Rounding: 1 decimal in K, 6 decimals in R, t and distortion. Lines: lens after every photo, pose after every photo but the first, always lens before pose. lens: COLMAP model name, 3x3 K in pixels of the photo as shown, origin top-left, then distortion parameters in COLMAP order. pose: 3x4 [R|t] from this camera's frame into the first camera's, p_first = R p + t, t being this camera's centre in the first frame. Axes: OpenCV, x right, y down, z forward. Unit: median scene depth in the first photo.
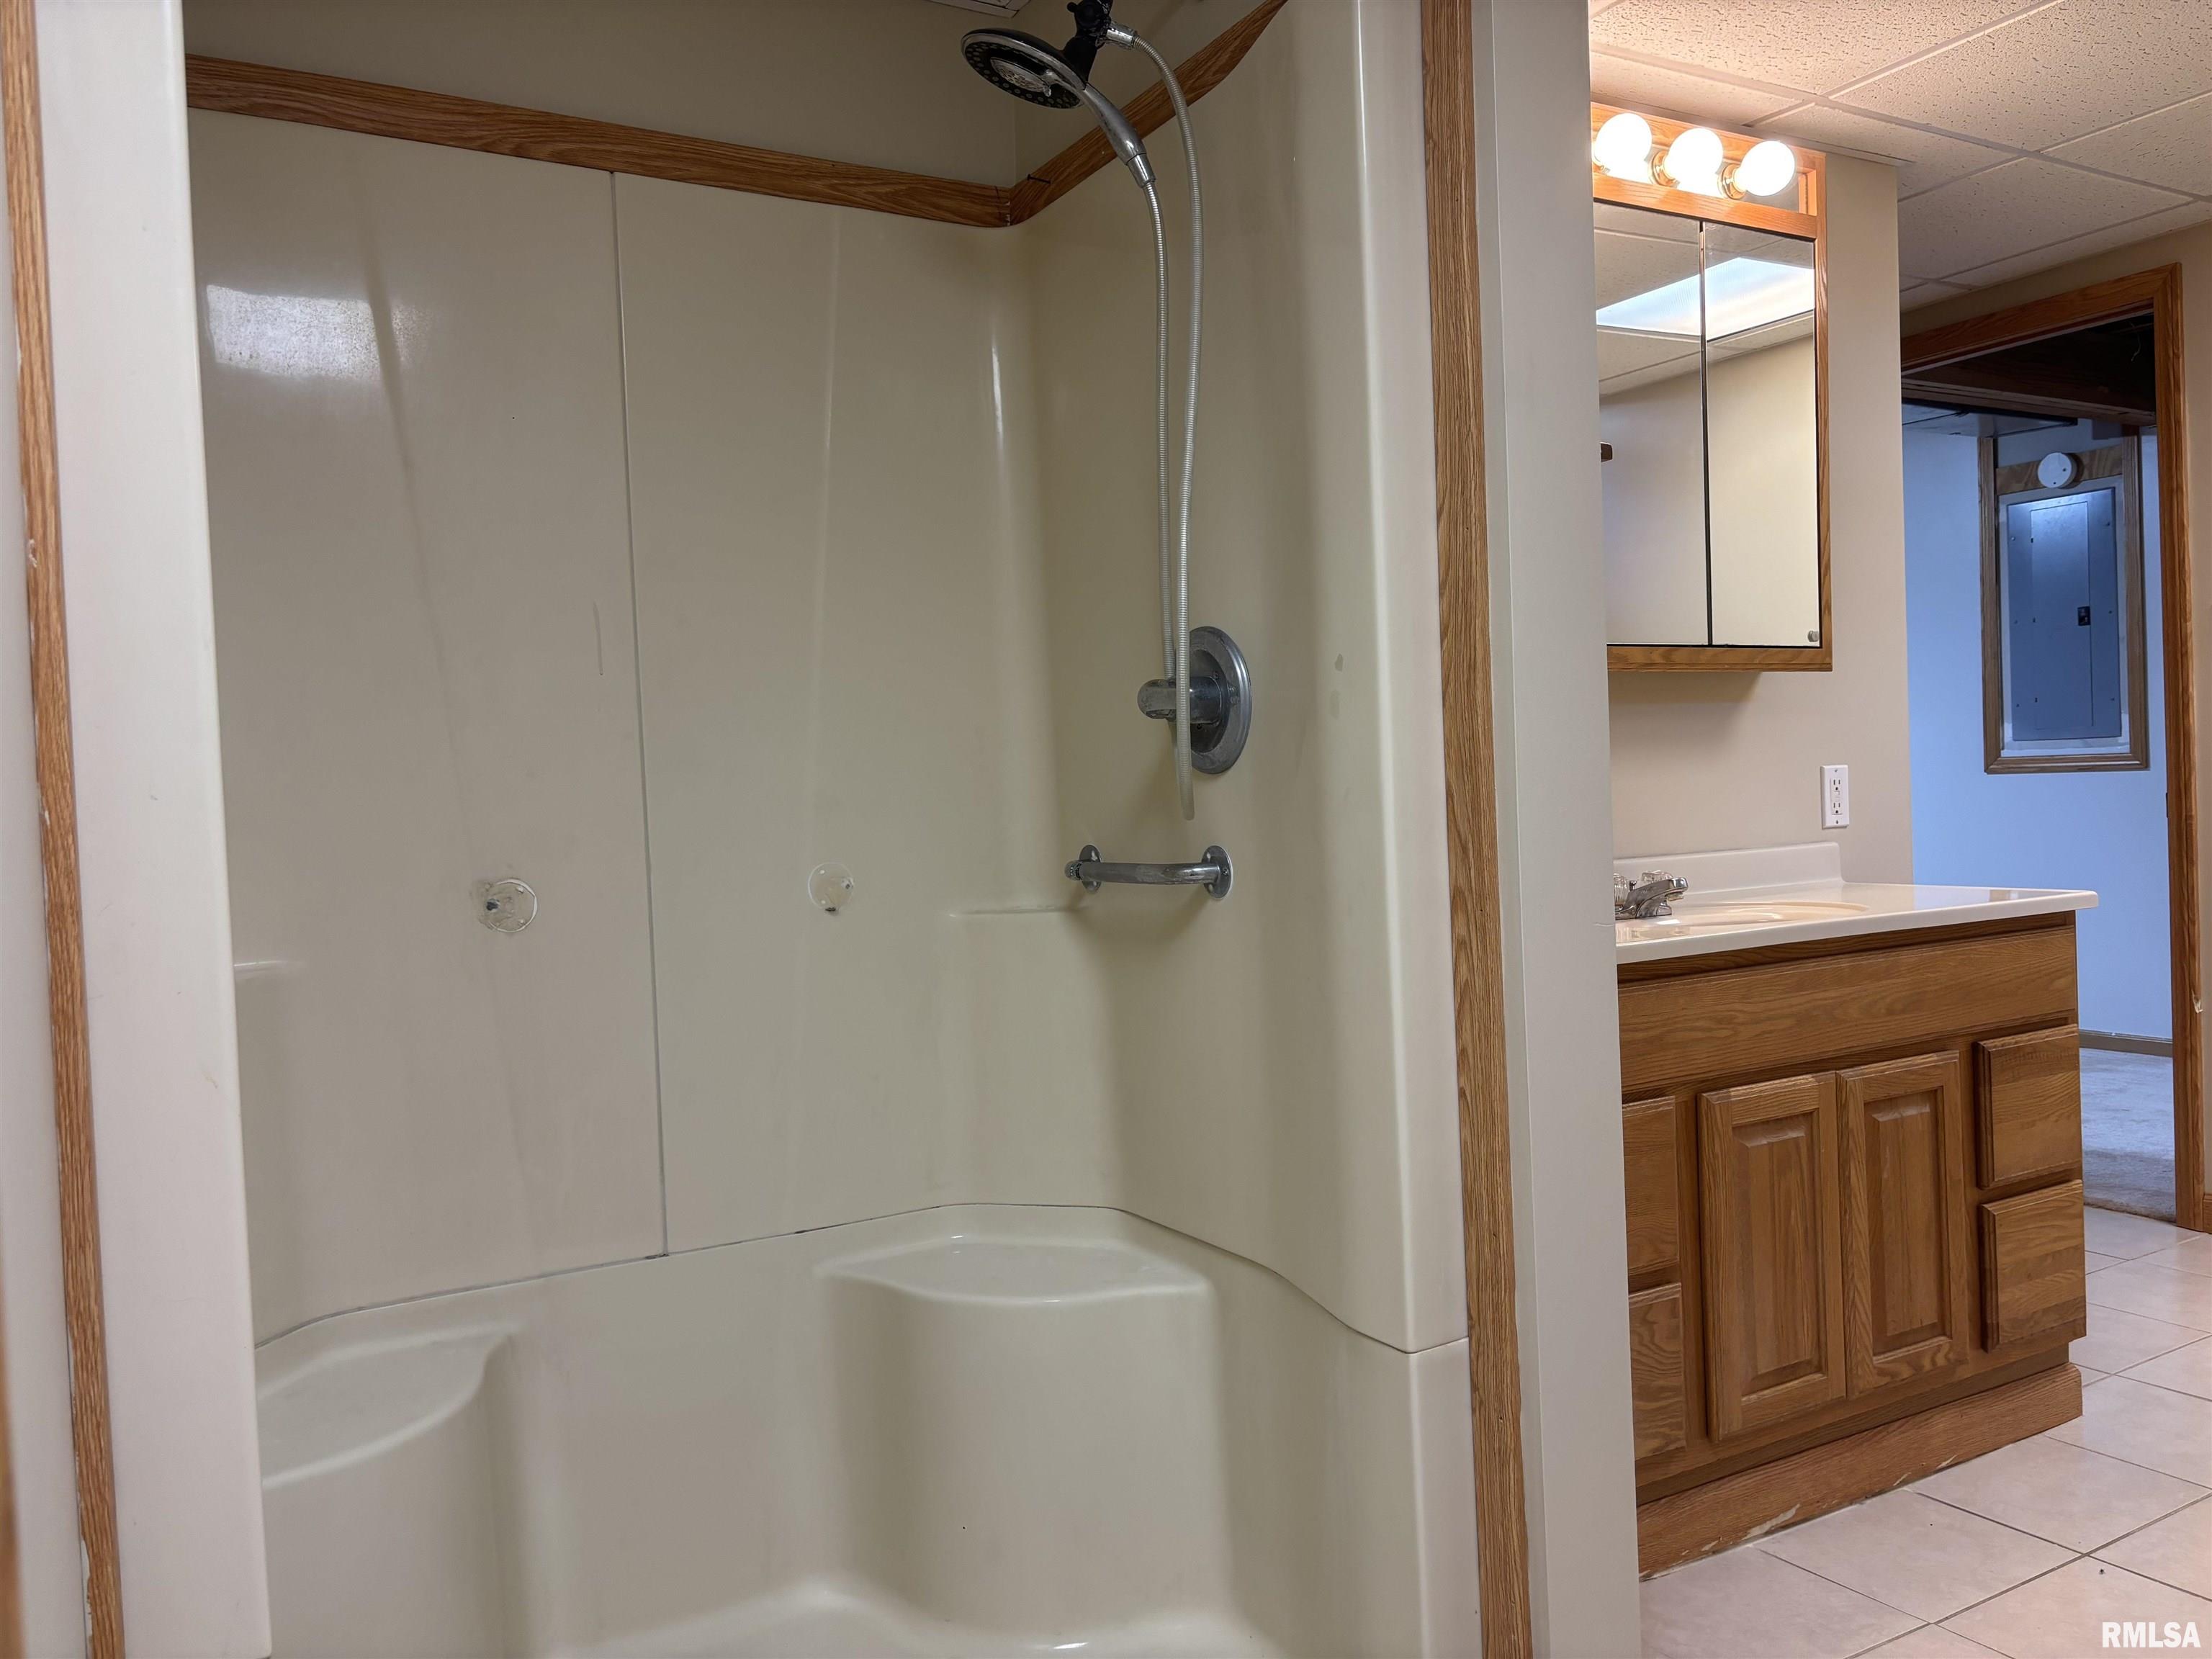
lens RADIAL K [[1675.1, 0, 1109.7], [0, 1675.1, 828.6], [0, 0, 1]] dist [0.044444, -0.049228]
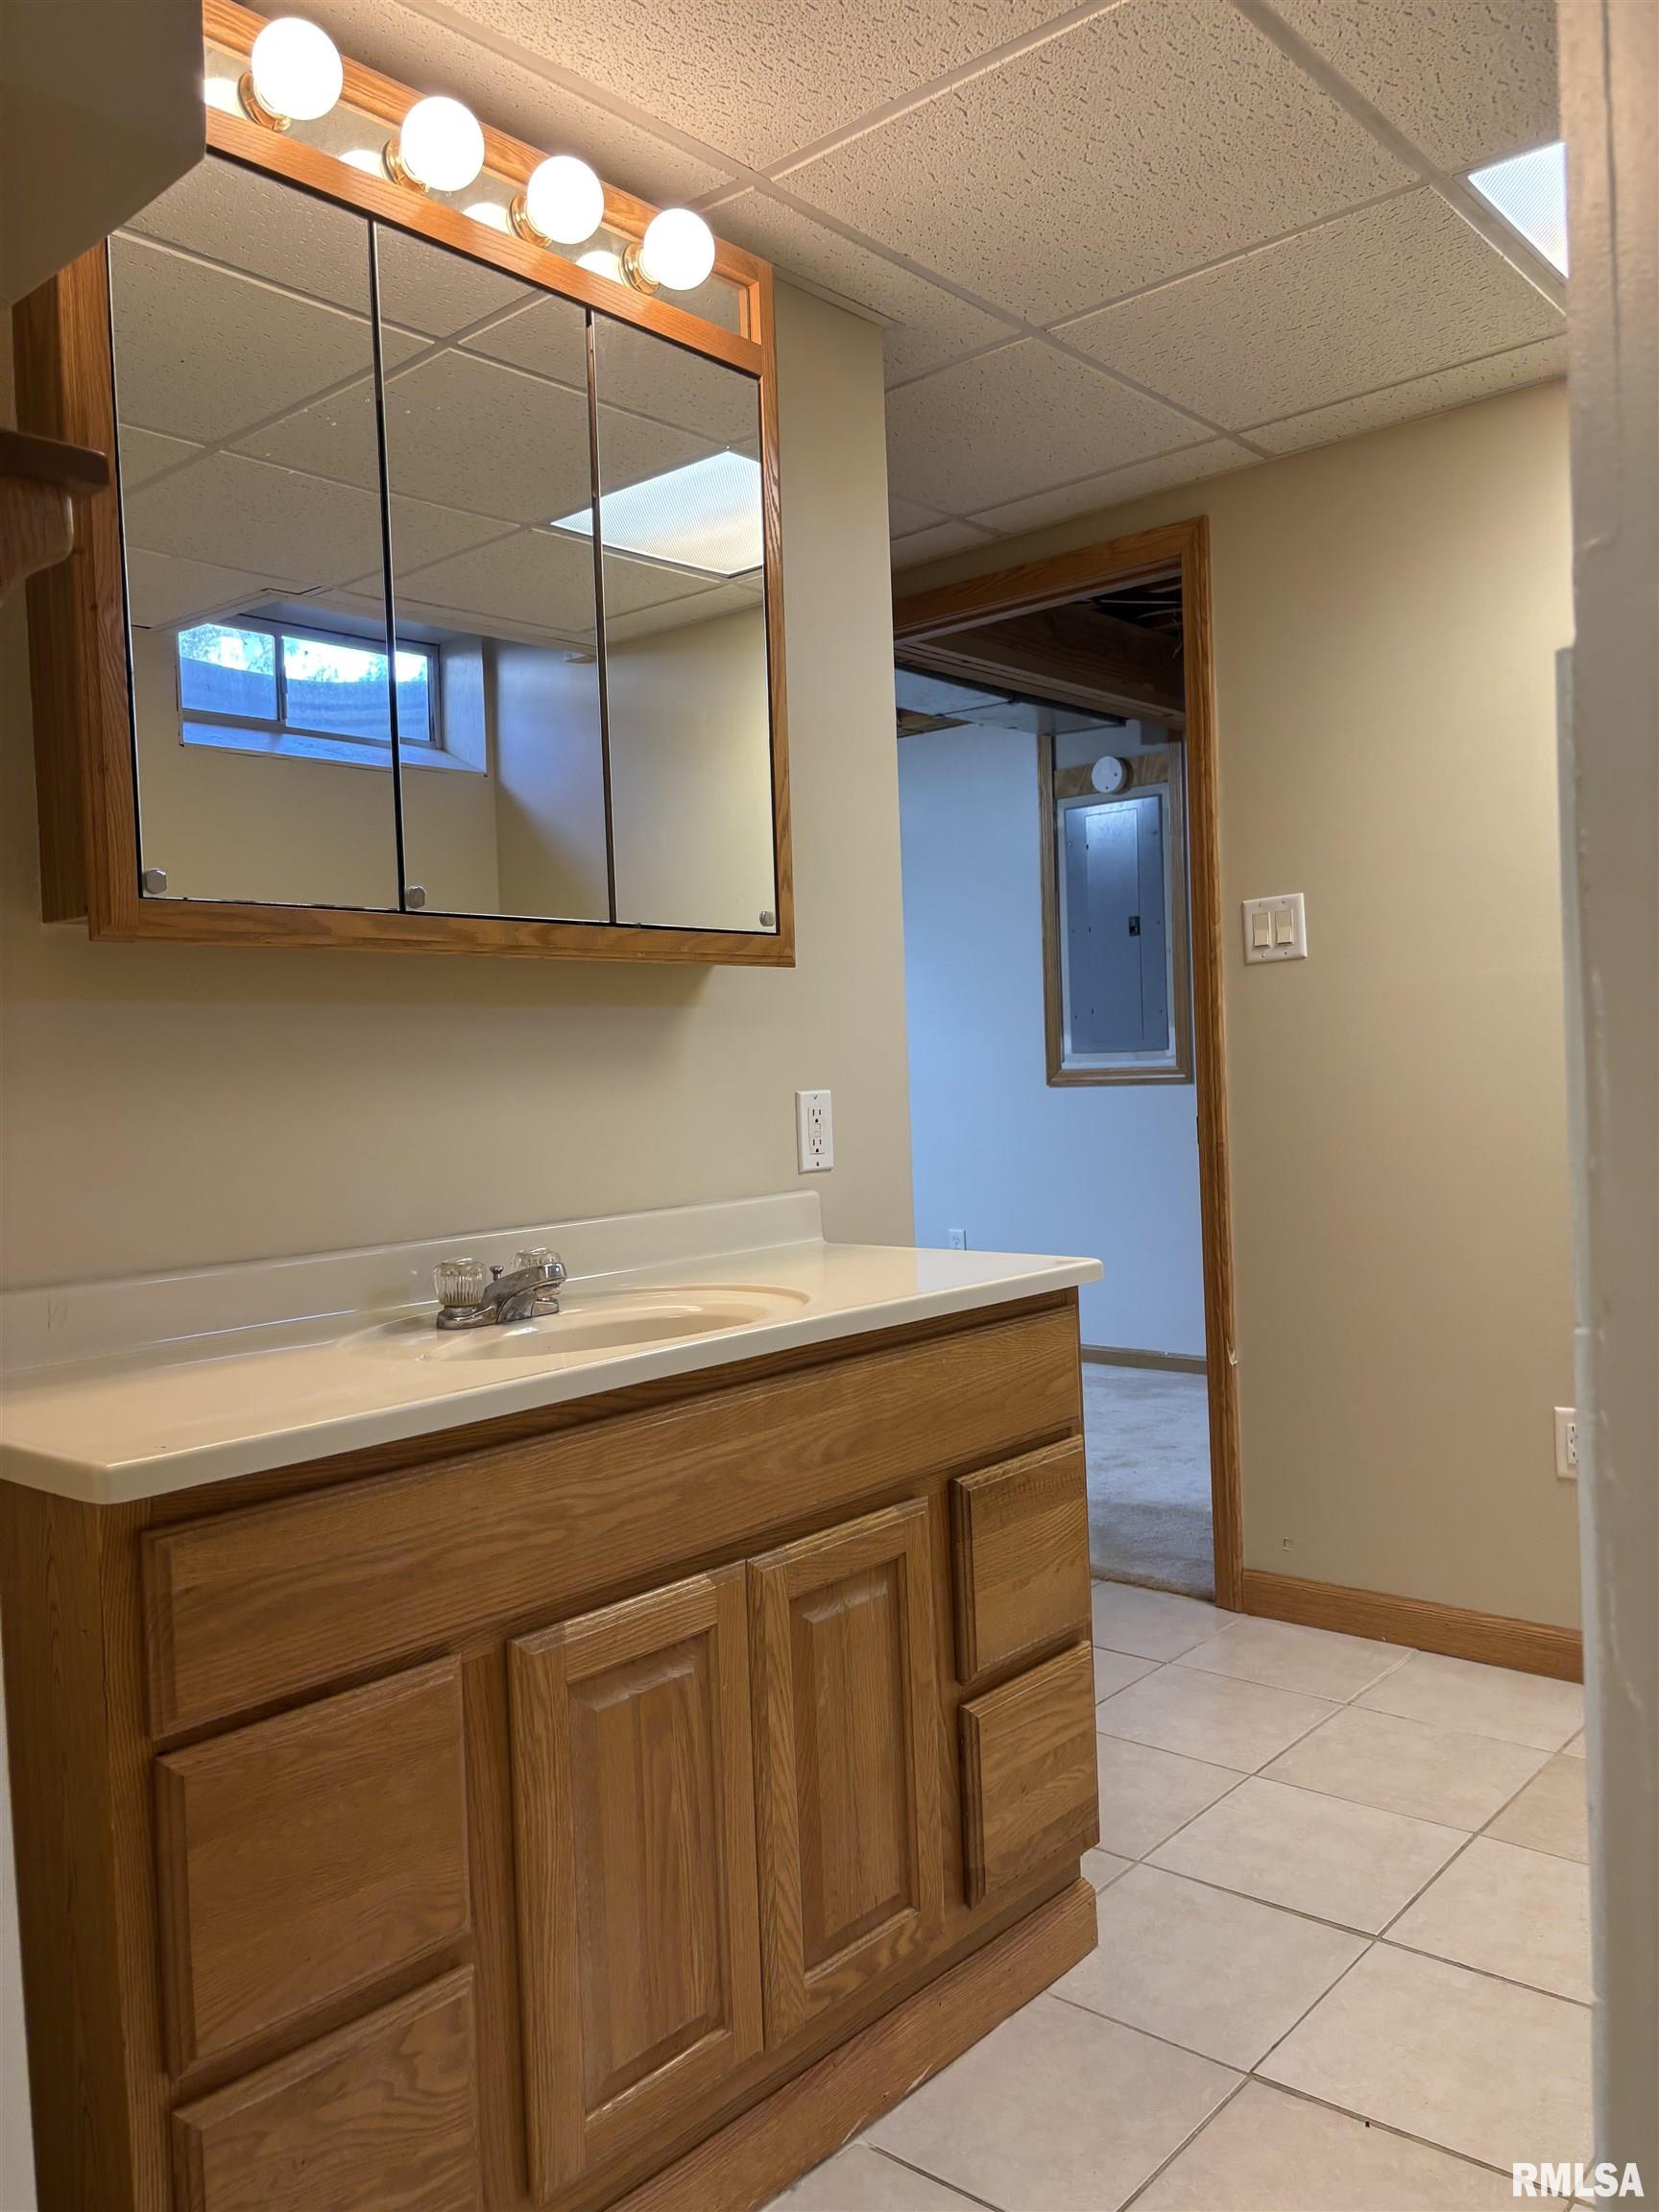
lens RADIAL K [[1675.1, 0, 837.1], [0, 1675.1, 1130.4], [0, 0, 1]] dist [0.044444, -0.049228]
pose [[0.945687, -0.011368, 0.324881, 0.224993], [0.011732, 0.999931, 0.000839, -0.023234], [-0.324868, 0.003018, 0.945755, 0.322754]]
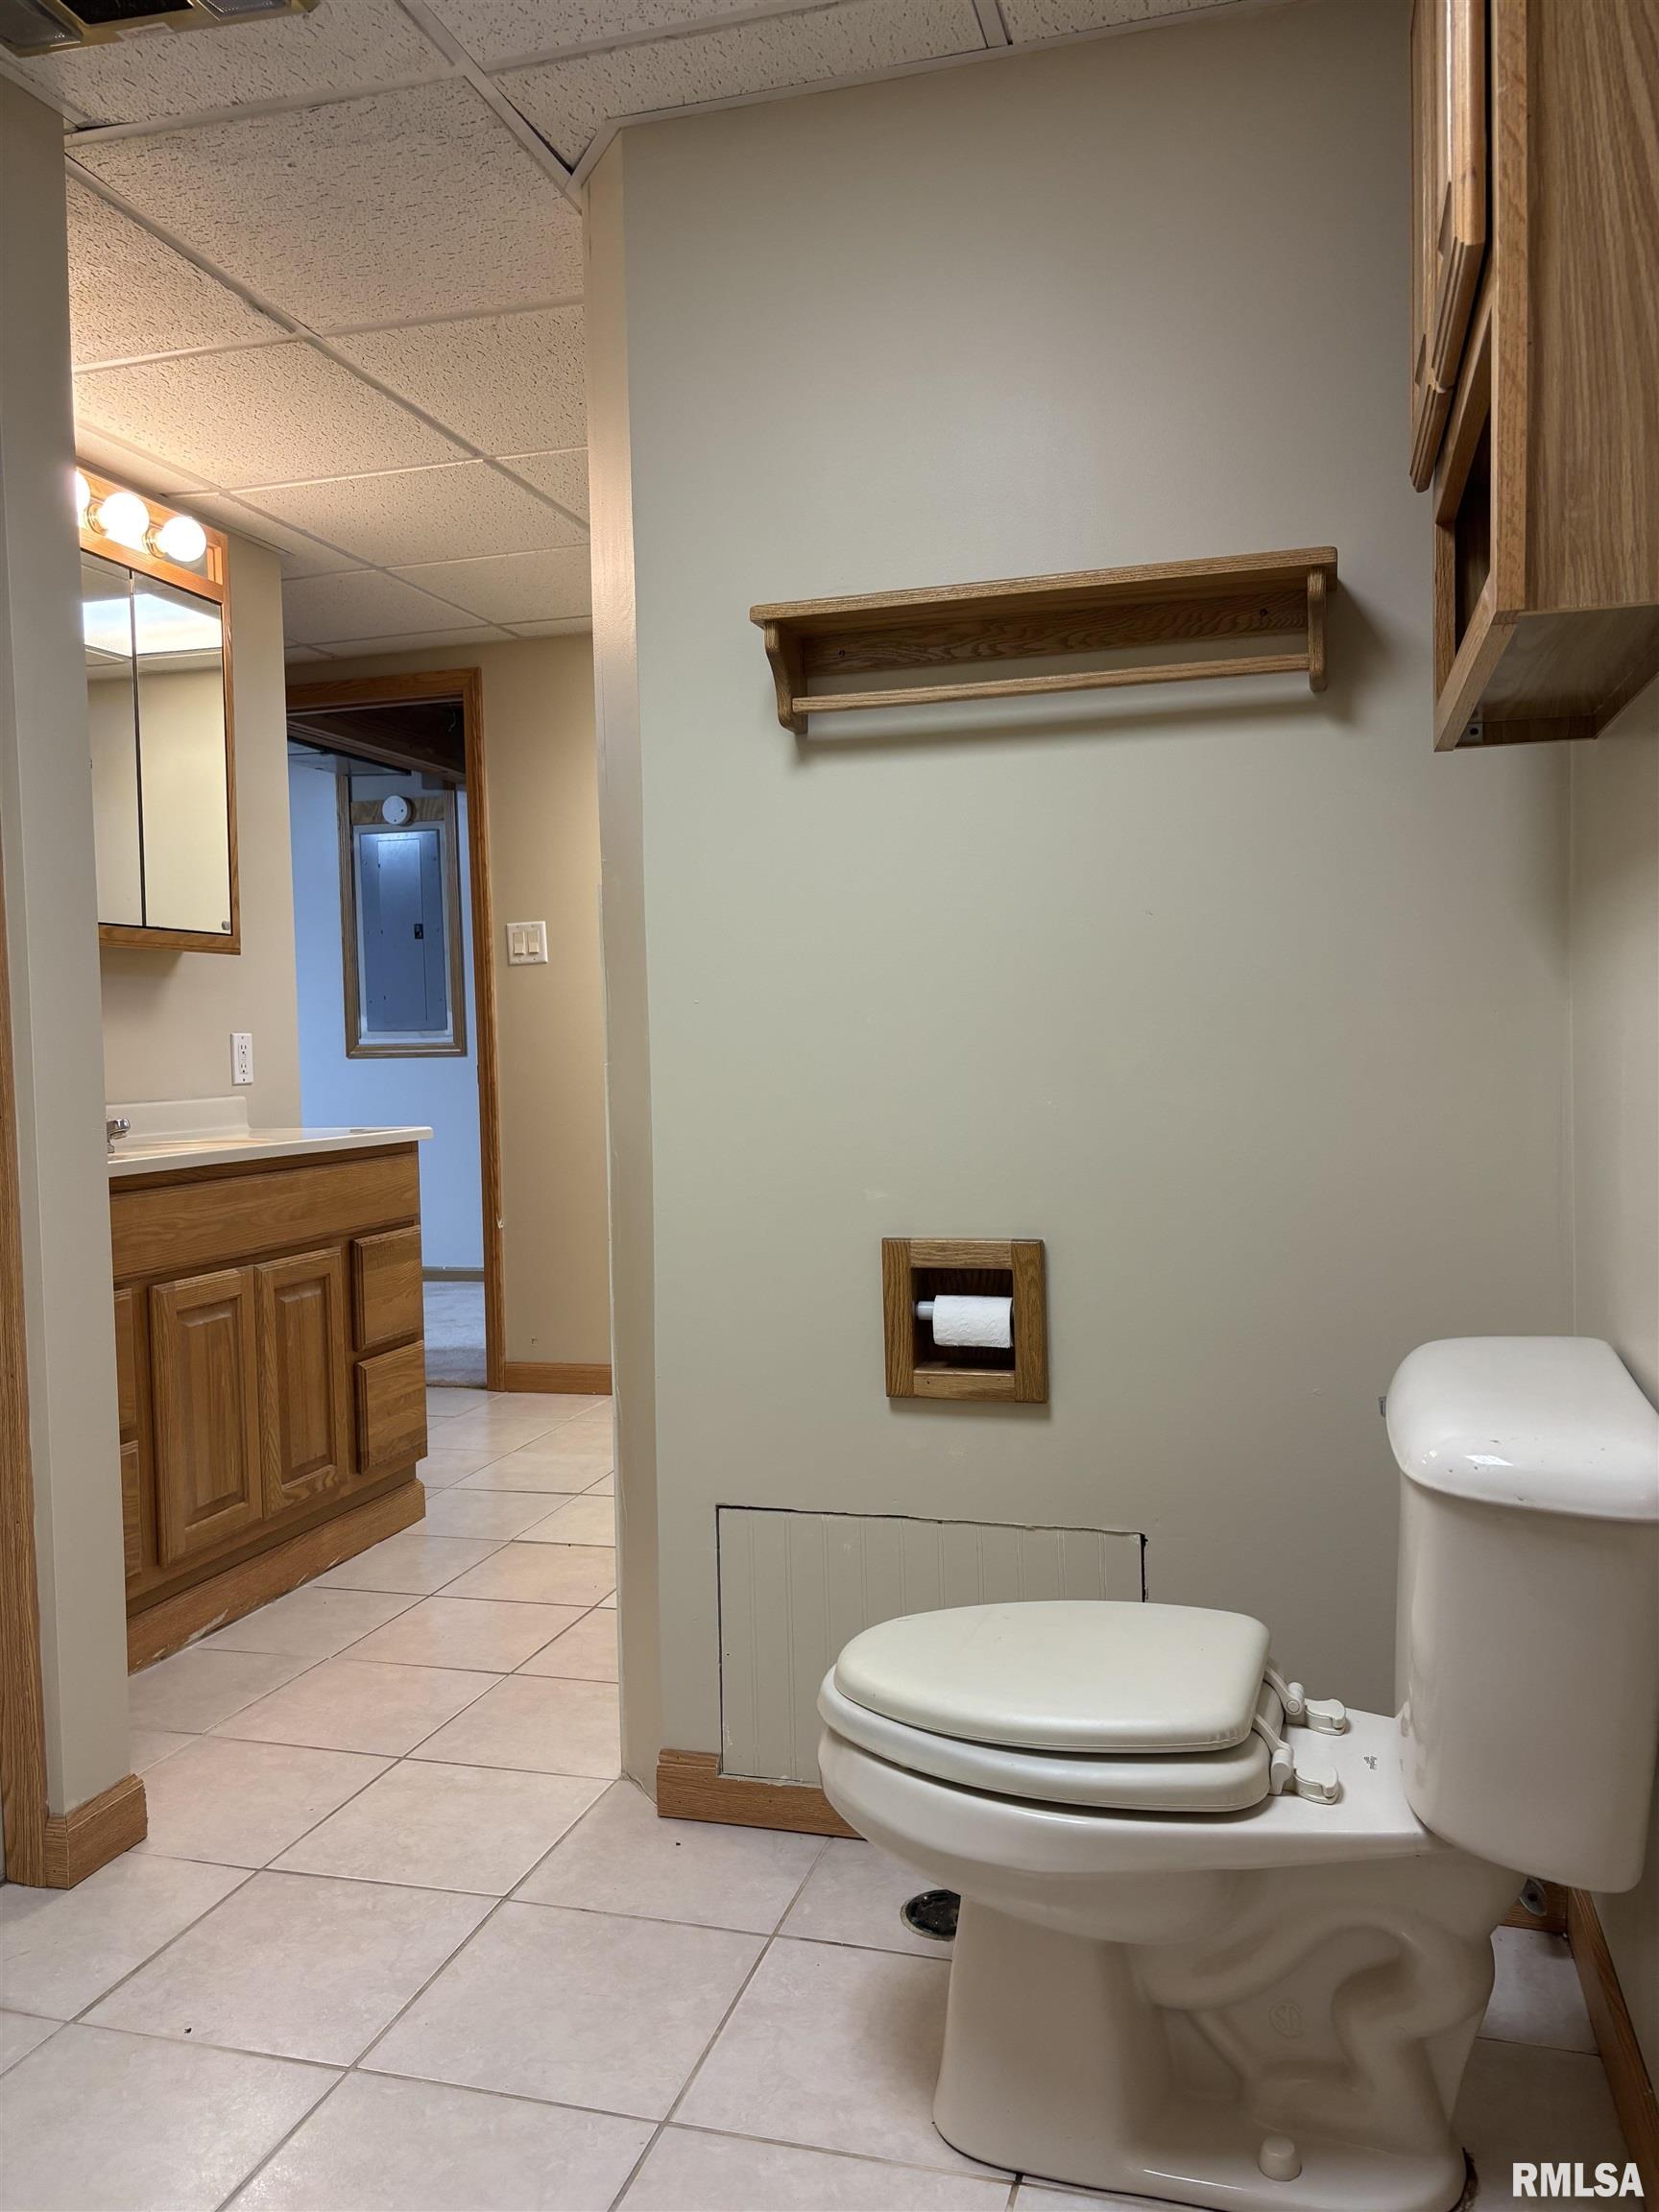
lens RADIAL K [[1675.1, 0, 811.4], [0, 1675.1, 1103.9], [0, 0, 1]] dist [0.044444, -0.049228]
pose [[0.729967, -0.003515, 0.683473, -0.118227], [0.013688, 0.999861, -0.009478, 0.035622], [-0.683345, 0.016274, 0.729914, -0.198305]]
